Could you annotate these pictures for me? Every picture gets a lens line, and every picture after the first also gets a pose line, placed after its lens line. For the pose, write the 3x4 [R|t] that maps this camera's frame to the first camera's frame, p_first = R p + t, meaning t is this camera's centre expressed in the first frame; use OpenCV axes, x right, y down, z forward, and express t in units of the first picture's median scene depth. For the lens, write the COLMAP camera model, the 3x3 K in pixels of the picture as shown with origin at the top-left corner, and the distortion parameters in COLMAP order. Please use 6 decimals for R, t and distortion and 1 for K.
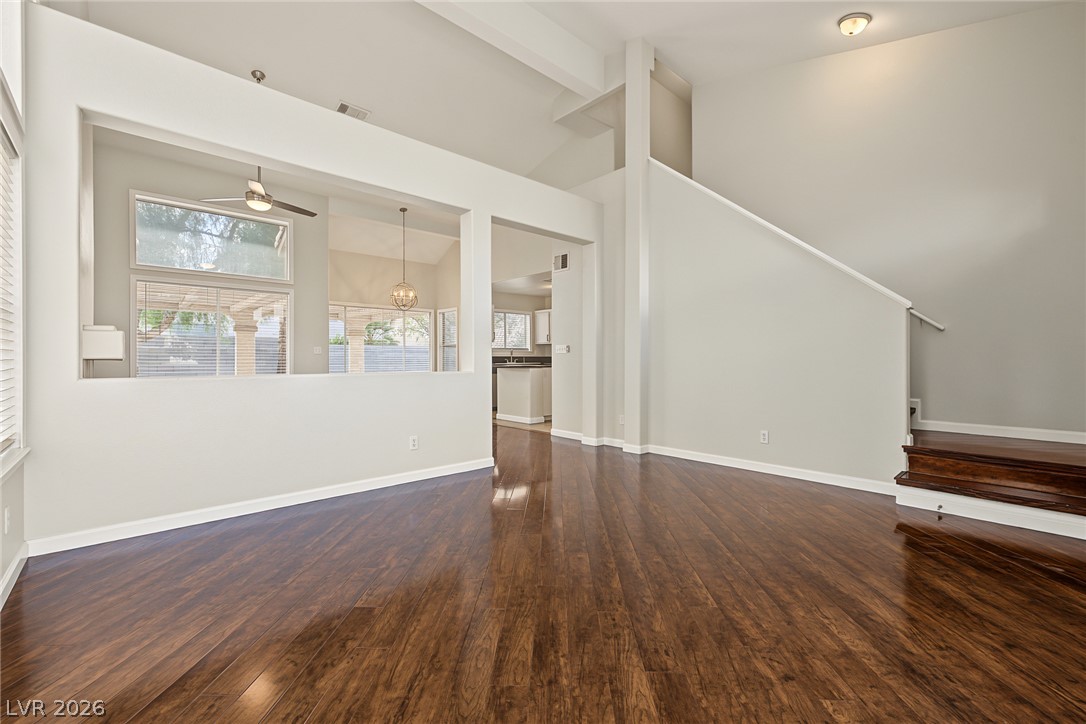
lens RADIAL K [[456.3, 0, 540.7], [0, 456.3, 344.2], [0, 0, 1]] dist [0.014705, -0.000027]
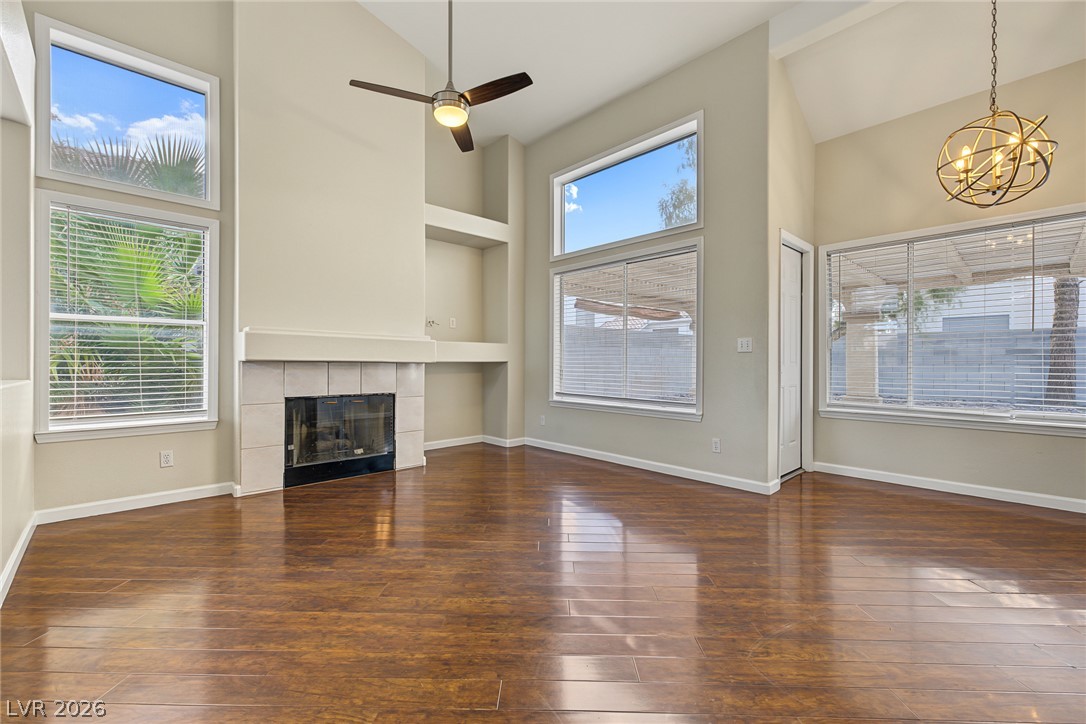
lens RADIAL K [[453.9, 0, 539.6], [0, 453.9, 359.4], [0, 0, 1]] dist [0.002320, 0.000064]
pose [[0.001191, -0.000307, -0.999999, 0.025788], [0.030309, 0.999541, -0.000271, 0.044594], [0.999540, -0.030309, 0.001200, 1.406681]]
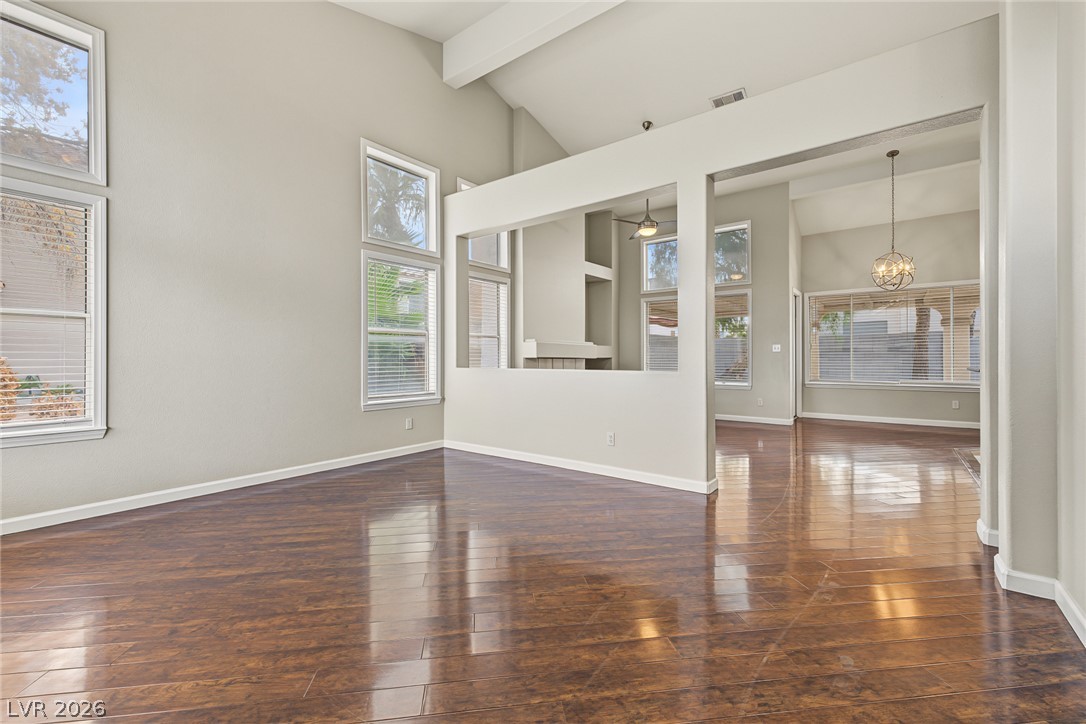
lens RADIAL K [[455.5, 0, 546.9], [0, 455.5, 361.1], [0, 0, 1]] dist [0.019218, -0.000122]
pose [[0.170201, 0.012109, -0.985335, 0.694544], [0.035875, 0.999185, 0.018476, 0.012580], [0.984756, -0.038494, 0.169628, 0.657380]]
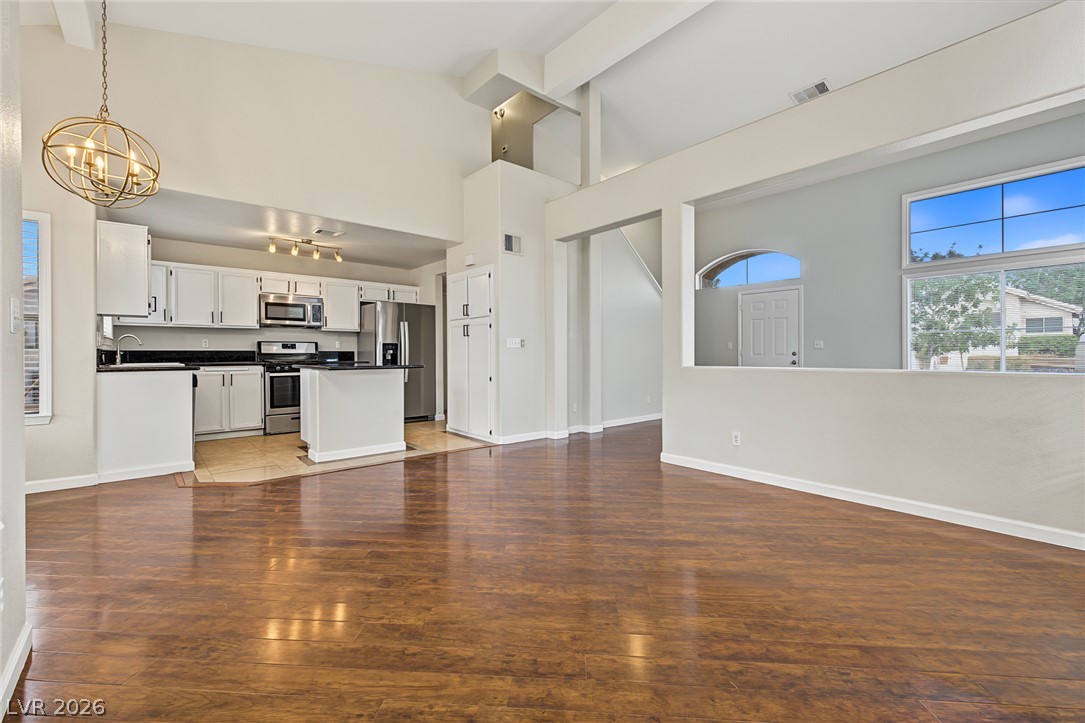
lens RADIAL K [[451.6, 0, 536.1], [0, 451.6, 357.0], [0, 0, 1]] dist [0.005825, -0.000388]
pose [[0.047361, -0.006130, 0.998859, -1.235216], [-0.029316, 0.999542, 0.007524, 0.046111], [-0.998448, -0.029639, 0.047159, 1.379193]]
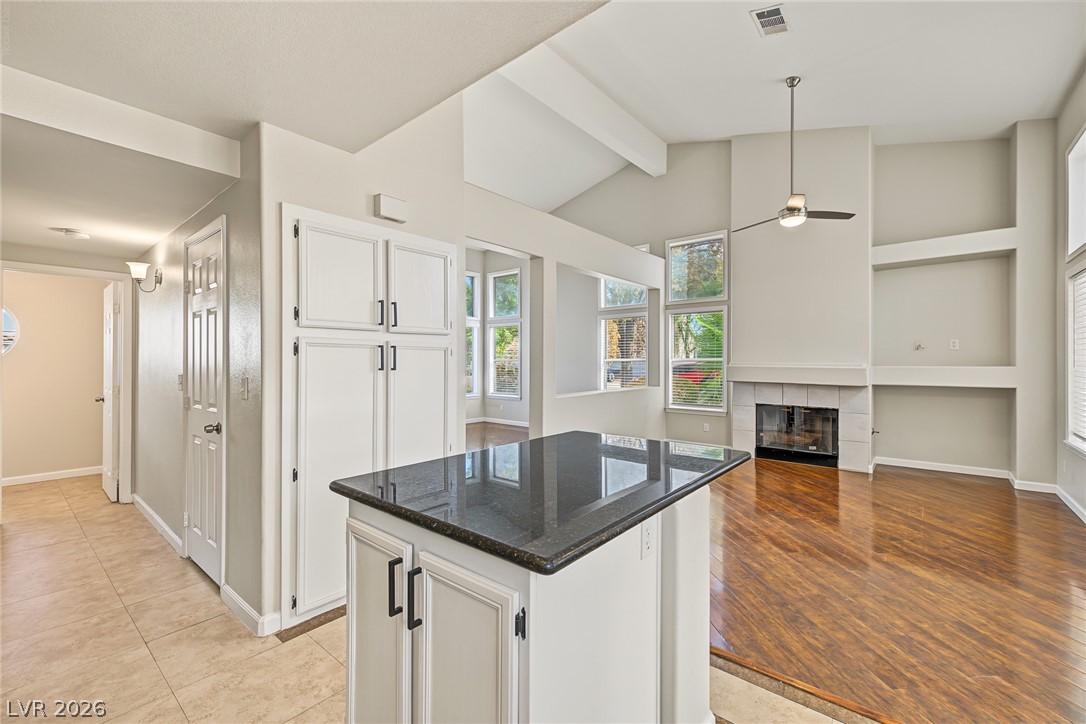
lens RADIAL K [[453.9, 0, 539.6], [0, 453.9, 359.4], [0, 0, 1]] dist [0.002320, 0.000064]
pose [[-0.993281, 0.002333, -0.115702, 0.008065], [0.006625, 0.999303, -0.036724, 0.008687], [0.115536, -0.037244, -0.992605, 2.328328]]
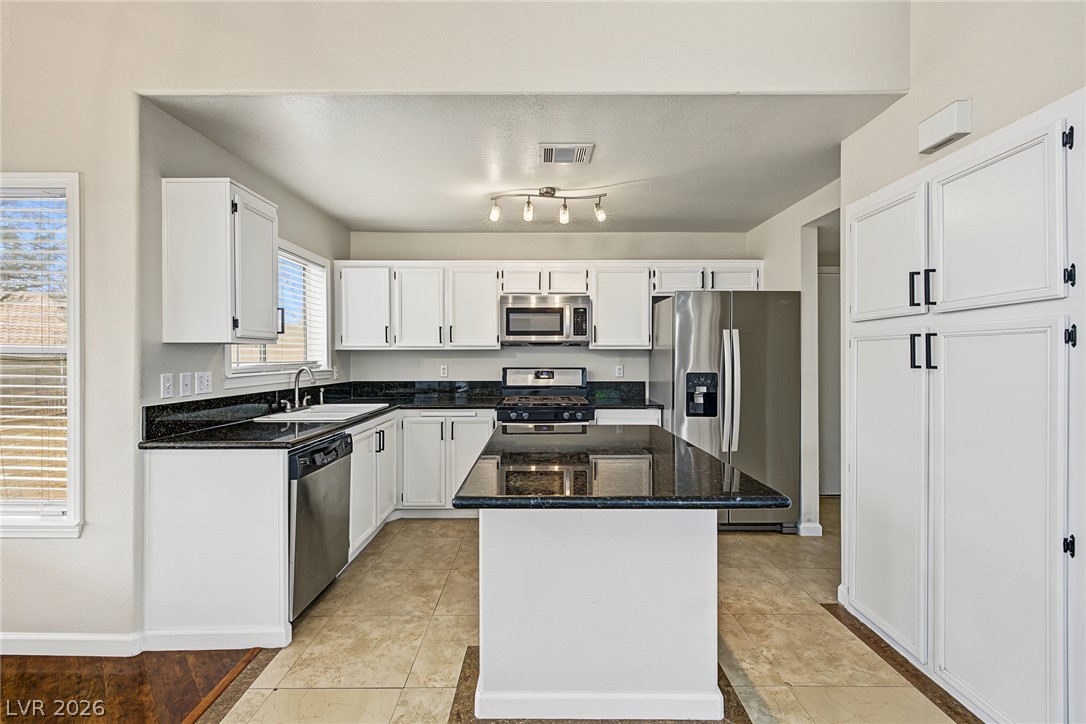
lens RADIAL K [[453.9, 0, 539.6], [0, 453.9, 359.4], [0, 0, 1]] dist [0.002320, 0.000064]
pose [[0.682828, -0.000842, 0.730579, -0.445877], [-0.023541, 0.999455, 0.023155, -0.011756], [-0.730200, -0.033010, 0.682436, 1.632501]]
